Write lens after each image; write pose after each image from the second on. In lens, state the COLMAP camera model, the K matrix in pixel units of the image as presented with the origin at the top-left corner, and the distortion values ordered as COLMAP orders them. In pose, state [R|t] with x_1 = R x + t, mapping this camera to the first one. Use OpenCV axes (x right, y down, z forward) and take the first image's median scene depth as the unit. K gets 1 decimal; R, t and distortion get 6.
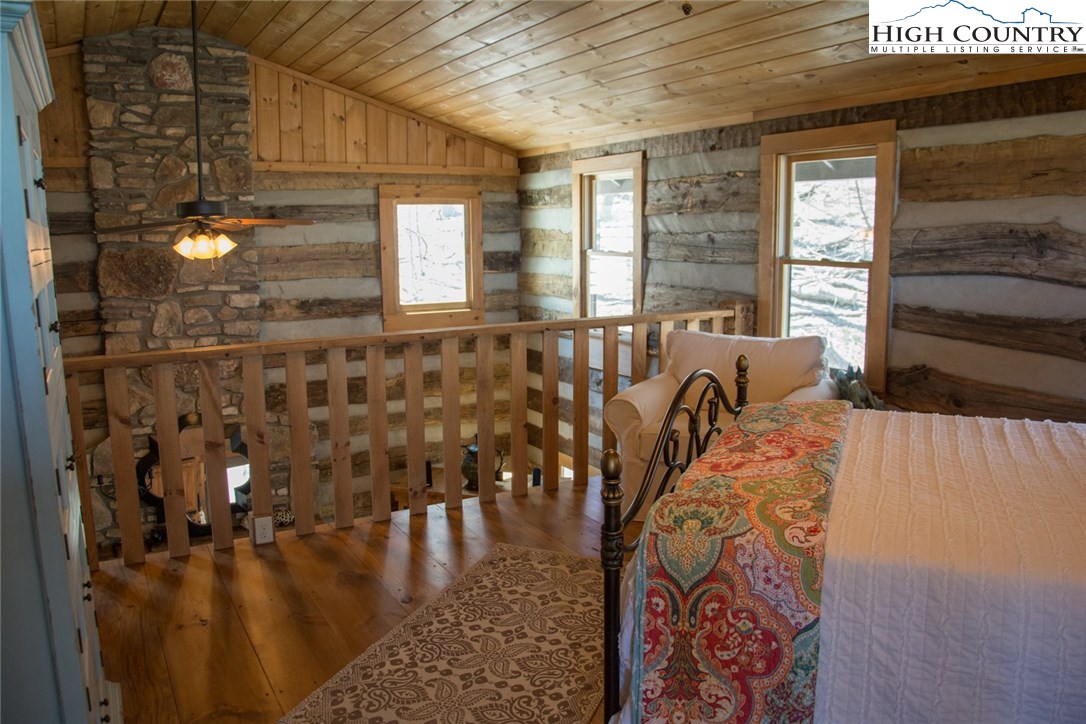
lens RADIAL K [[845.3, 0, 541.3], [0, 845.3, 365.5], [0, 0, 1]] dist [-0.168417, 0.123643]
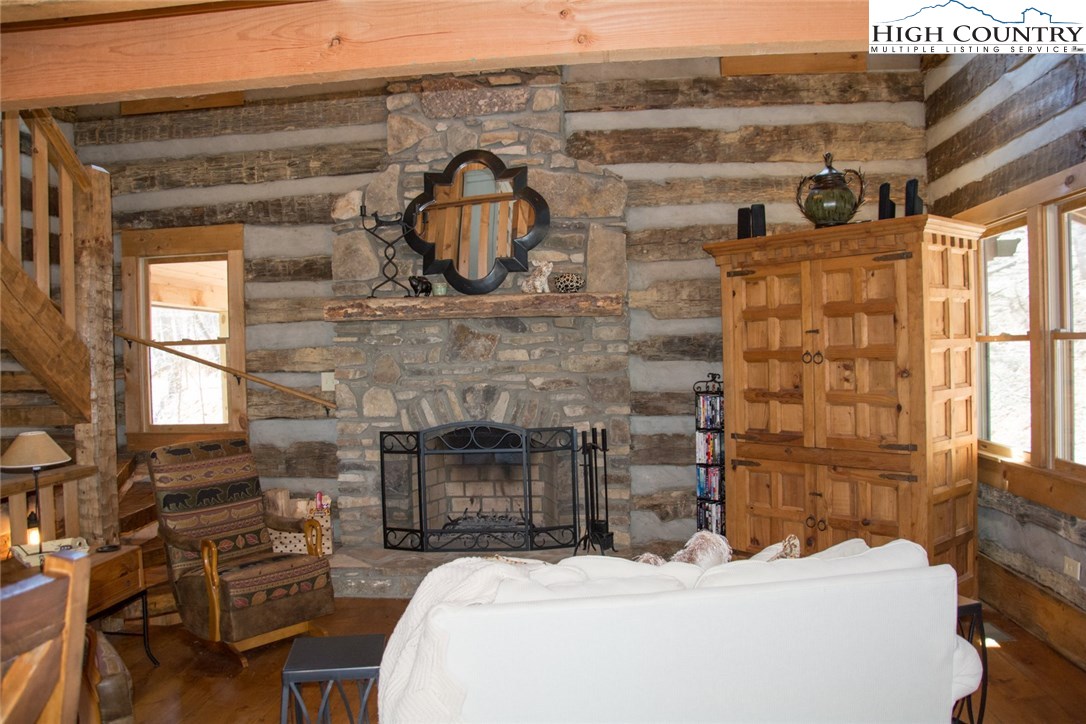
lens RADIAL K [[845.3, 0, 541.3], [0, 845.3, 365.5], [0, 0, 1]] dist [-0.168417, 0.123643]
pose [[0.817661, -0.003519, -0.575690, 0.124053], [-0.074909, 0.990830, -0.112452, 0.360527], [0.570806, 0.135072, 0.809899, 0.364313]]
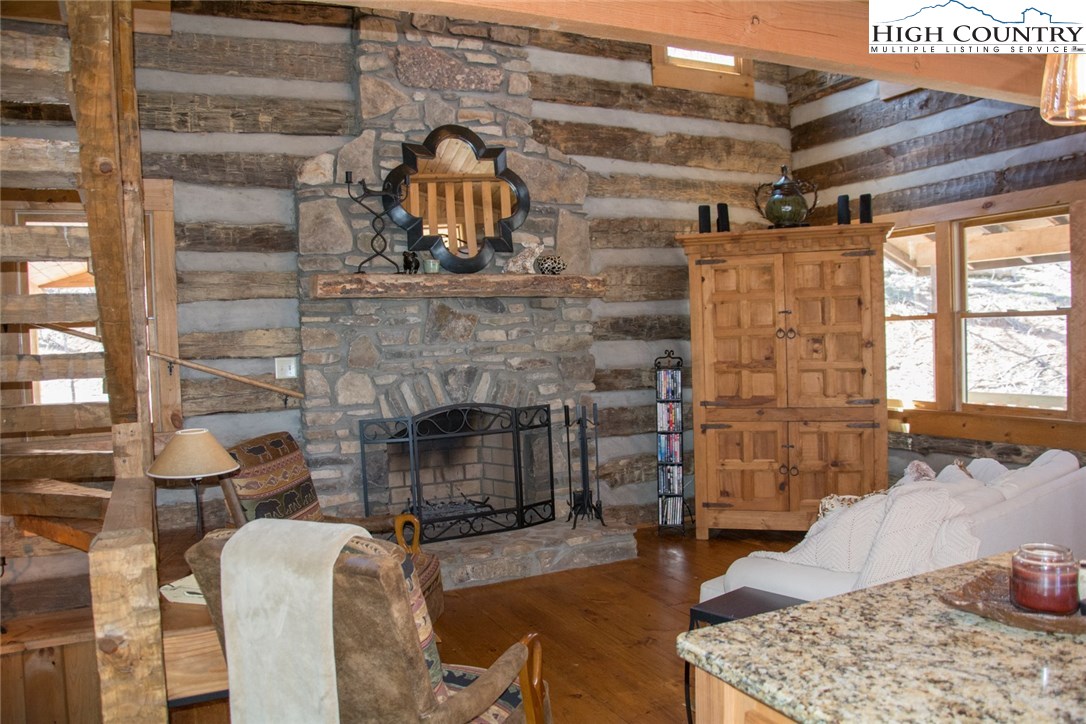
lens RADIAL K [[845.3, 0, 541.3], [0, 845.3, 365.5], [0, 0, 1]] dist [-0.168417, 0.123643]
pose [[0.997361, -0.024067, -0.068491, -0.277153], [0.015254, 0.991863, -0.126389, 0.393756], [0.070975, 0.125011, 0.989613, 0.206793]]
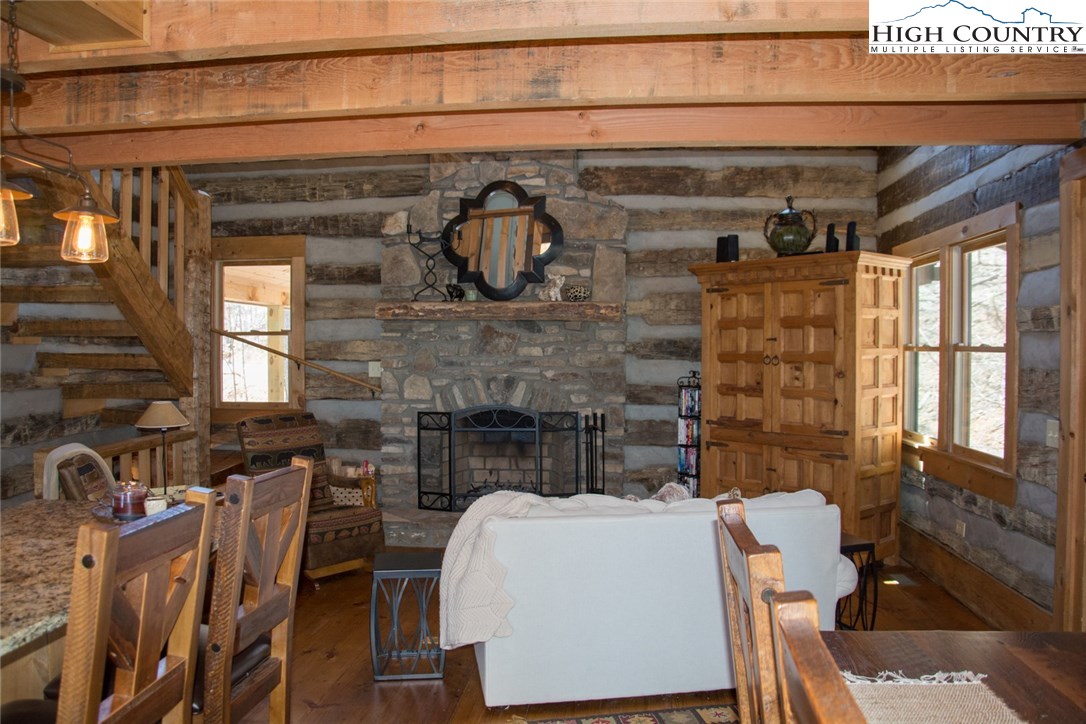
lens RADIAL K [[845.3, 0, 541.3], [0, 845.3, 365.5], [0, 0, 1]] dist [-0.168417, 0.123643]
pose [[0.815304, 0.021794, -0.578623, 0.218237], [-0.102305, 0.988992, -0.106901, 0.382157], [0.569923, 0.146353, 0.808559, 0.214308]]
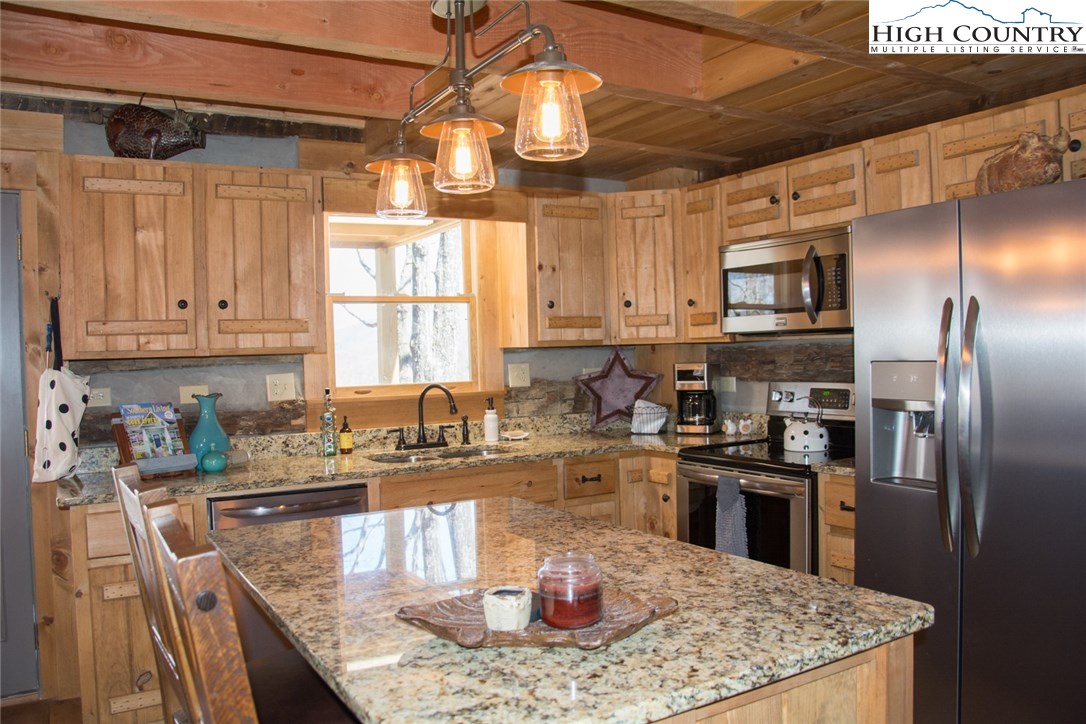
lens RADIAL K [[845.3, 0, 541.3], [0, 845.3, 365.5], [0, 0, 1]] dist [-0.168417, 0.123643]
pose [[-0.999166, 0.035423, -0.020332, -0.154095], [0.031176, 0.983059, 0.180617, 0.331849], [0.026386, 0.179832, -0.983343, 0.619656]]
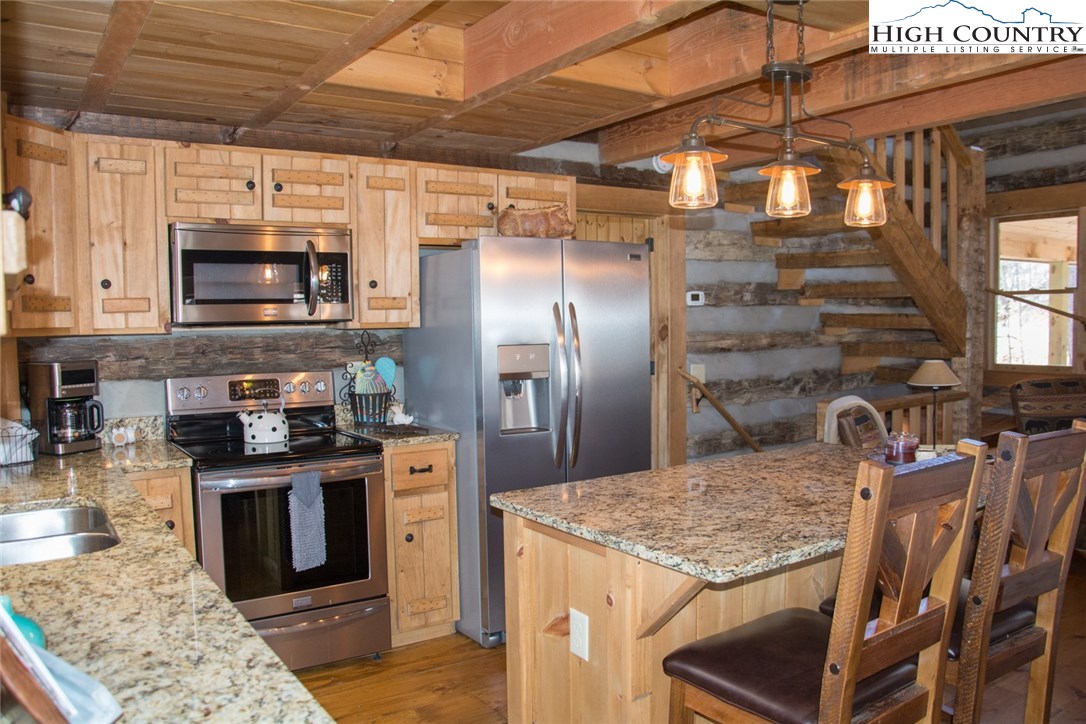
lens RADIAL K [[845.3, 0, 541.3], [0, 845.3, 365.5], [0, 0, 1]] dist [-0.168417, 0.123643]
pose [[0.073842, 0.067294, -0.994997, 0.231094], [-0.148157, 0.987389, 0.055784, 0.386393], [0.986203, 0.143297, 0.082881, 0.205596]]
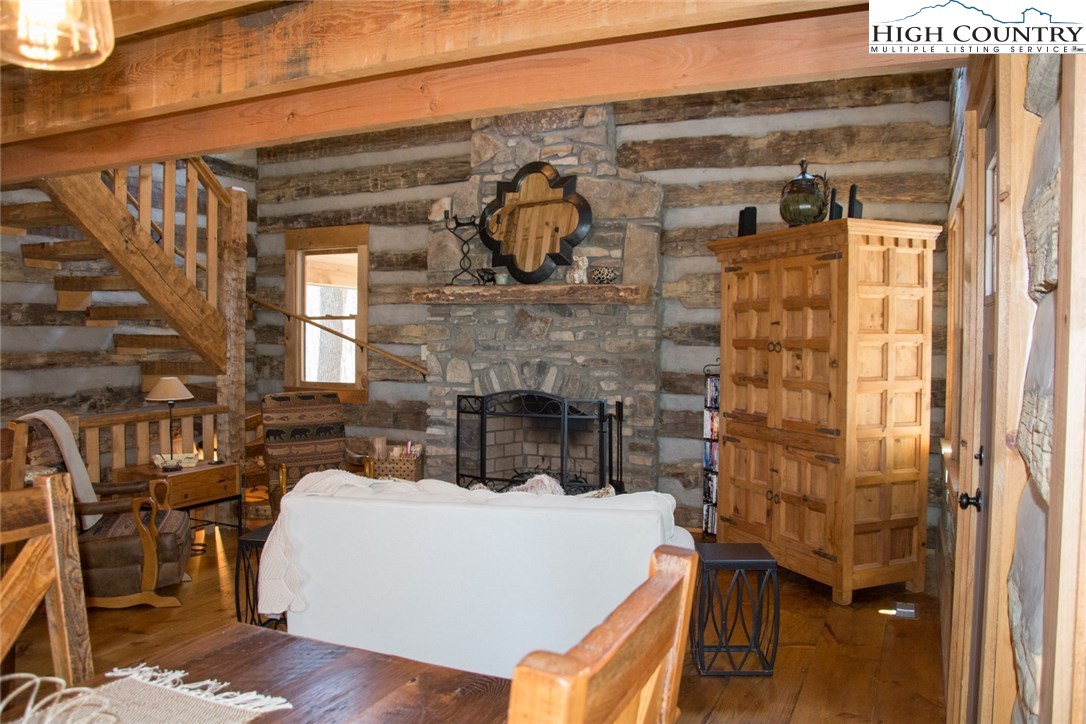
lens RADIAL K [[845.3, 0, 541.3], [0, 845.3, 365.5], [0, 0, 1]] dist [-0.168417, 0.123643]
pose [[0.586883, 0.041787, -0.808592, 0.405135], [-0.144188, 0.988098, -0.053589, 0.348564], [0.796729, 0.148040, 0.585924, 0.433656]]
